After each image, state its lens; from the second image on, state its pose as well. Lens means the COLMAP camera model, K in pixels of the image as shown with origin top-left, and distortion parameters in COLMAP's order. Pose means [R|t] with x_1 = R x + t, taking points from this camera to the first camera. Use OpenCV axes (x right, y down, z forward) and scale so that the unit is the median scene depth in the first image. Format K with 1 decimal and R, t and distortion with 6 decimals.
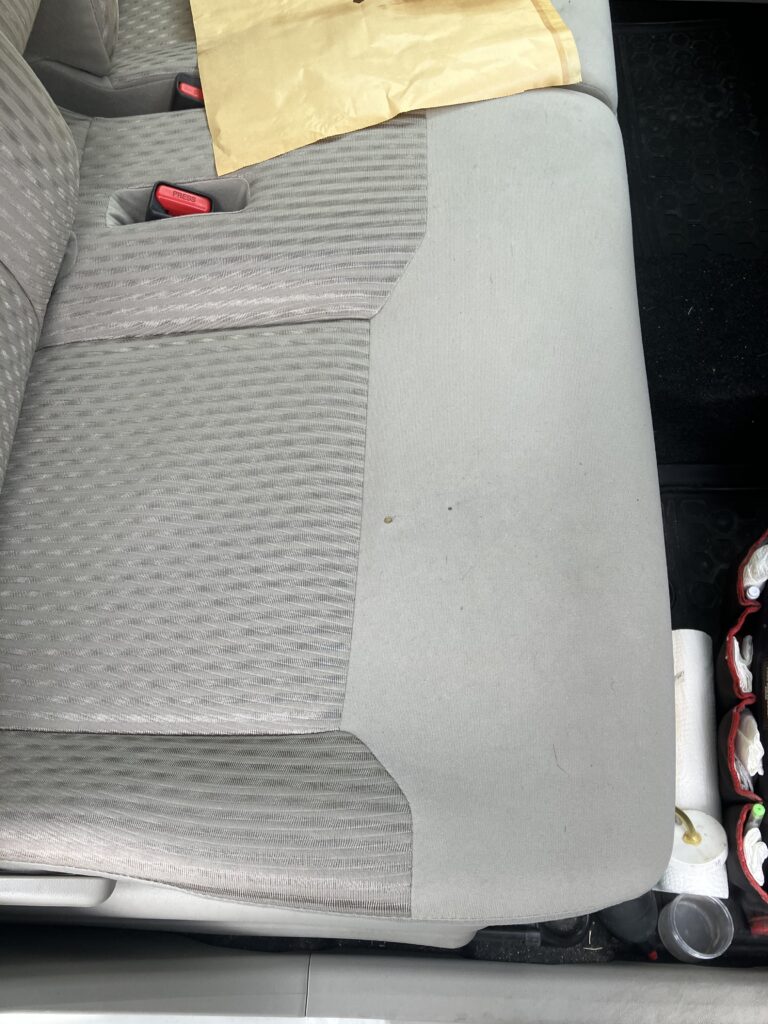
lens RADIAL K [[850.7, 0, 397.1], [0, 850.7, 500.7], [0, 0, 1]] dist [-0.000868, -0.007045]
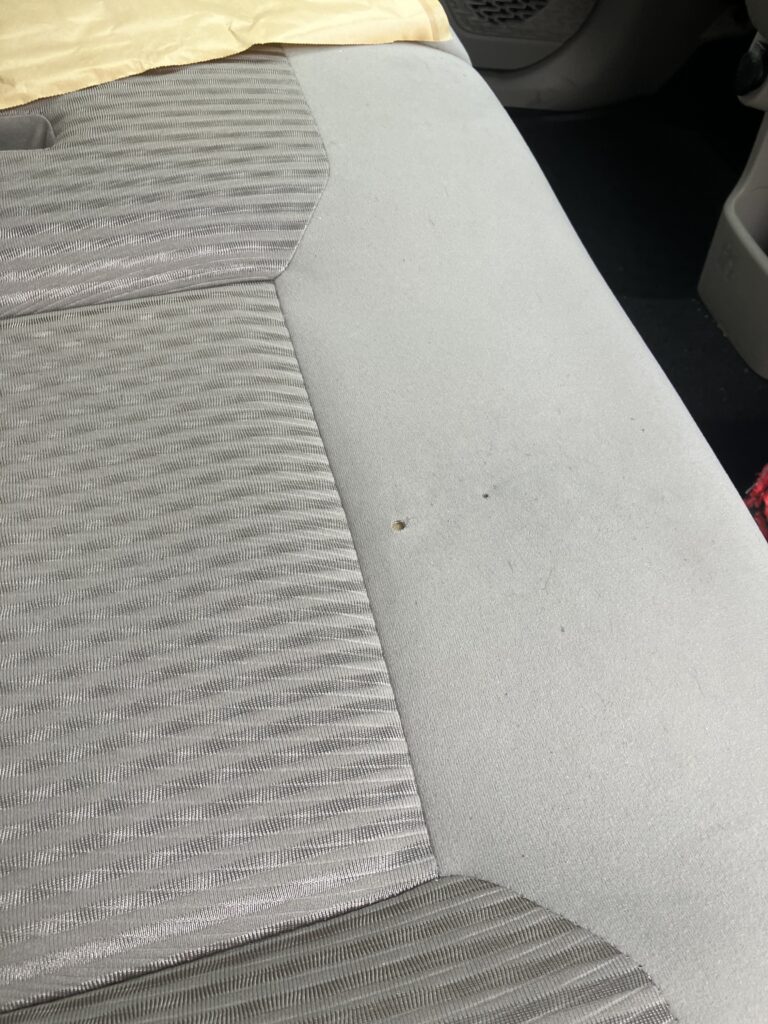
lens RADIAL K [[850.7, 0, 381.4], [0, 850.7, 511.9], [0, 0, 1]] dist [-0.000868, -0.007045]
pose [[0.926343, -0.107271, 0.361083, -0.221263], [0.177769, 0.969625, -0.168002, 0.103341], [-0.332094, 0.219817, 0.917276, 0.371415]]
